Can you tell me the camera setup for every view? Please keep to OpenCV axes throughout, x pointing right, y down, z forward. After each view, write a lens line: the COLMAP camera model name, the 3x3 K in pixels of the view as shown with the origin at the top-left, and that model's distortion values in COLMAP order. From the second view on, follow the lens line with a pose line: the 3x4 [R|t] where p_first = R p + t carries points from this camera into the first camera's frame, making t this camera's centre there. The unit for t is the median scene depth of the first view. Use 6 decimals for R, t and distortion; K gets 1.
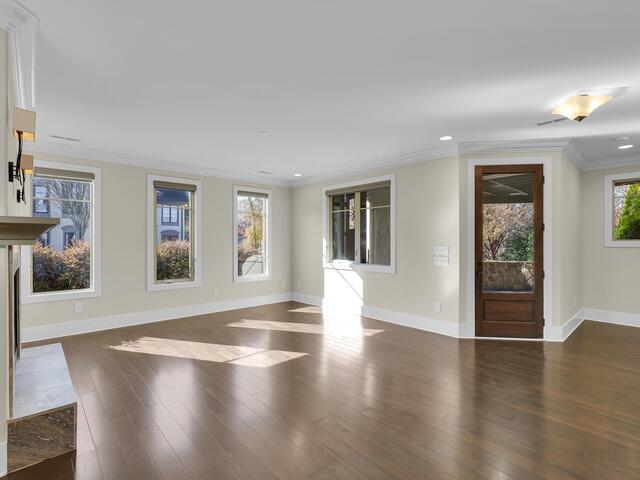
lens RADIAL K [[318.2, 0, 320.0], [0, 318.2, 240.0], [0, 0, 1]] dist [0.002614, 0.000284]
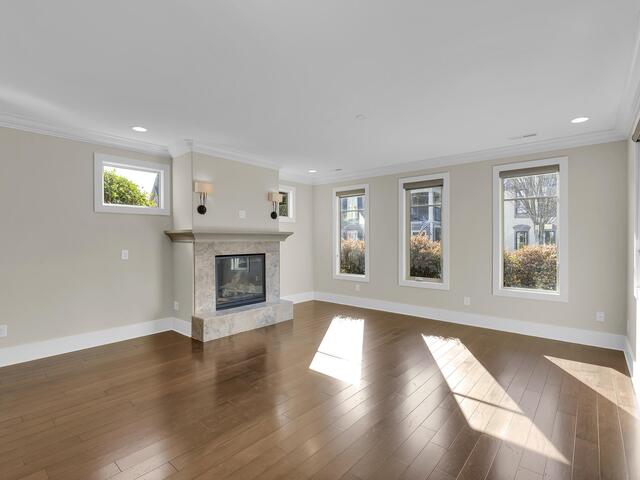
lens RADIAL K [[318.2, 0, 320.0], [0, 318.2, 240.0], [0, 0, 1]] dist [0.002614, 0.000284]
pose [[0.128103, -0.006796, -0.991738, 0.486380], [-0.003787, 0.999966, -0.007342, 0.013243], [0.991754, 0.004696, 0.128073, 0.550578]]
